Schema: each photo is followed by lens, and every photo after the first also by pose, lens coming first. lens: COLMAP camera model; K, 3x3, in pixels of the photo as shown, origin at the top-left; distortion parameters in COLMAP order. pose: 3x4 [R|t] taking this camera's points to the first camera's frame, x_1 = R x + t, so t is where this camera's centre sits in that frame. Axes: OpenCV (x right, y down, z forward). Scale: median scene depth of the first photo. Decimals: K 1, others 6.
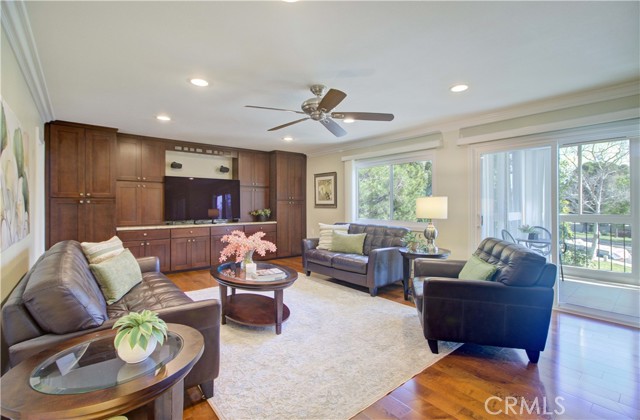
lens RADIAL K [[293.1, 0, 321.4], [0, 293.1, 207.3], [0, 0, 1]] dist [-0.002442, 0.001500]
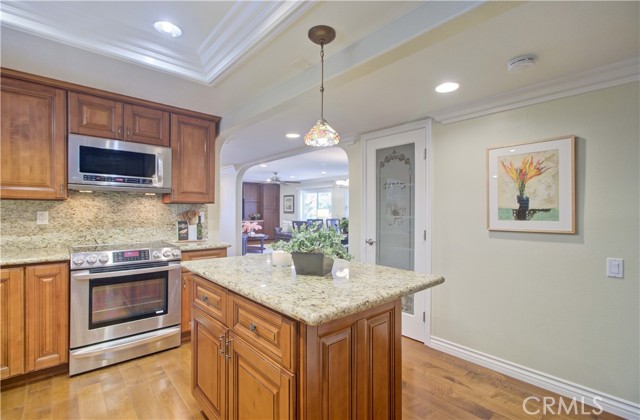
lens RADIAL K [[296.5, 0, 320.0], [0, 296.5, 210.0], [0, 0, 1]] dist [0.003445, 0.001203]
pose [[0.999617, 0.008264, 0.026408, 0.167779], [-0.007775, 0.999797, -0.018594, 0.014518], [-0.026556, 0.018381, 0.999478, -0.955076]]
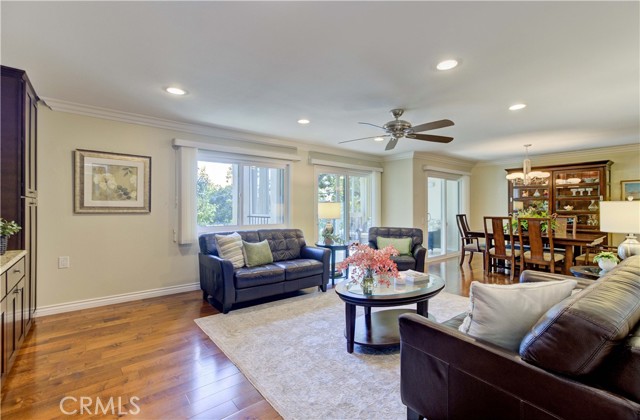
lens RADIAL K [[293.1, 0, 321.4], [0, 293.1, 207.3], [0, 0, 1]] dist [-0.002442, 0.001500]
pose [[0.011859, -0.003322, 0.999924, -0.562493], [0.007947, 0.999963, 0.003228, -0.009227], [-0.999898, 0.007908, 0.011885, 0.602683]]
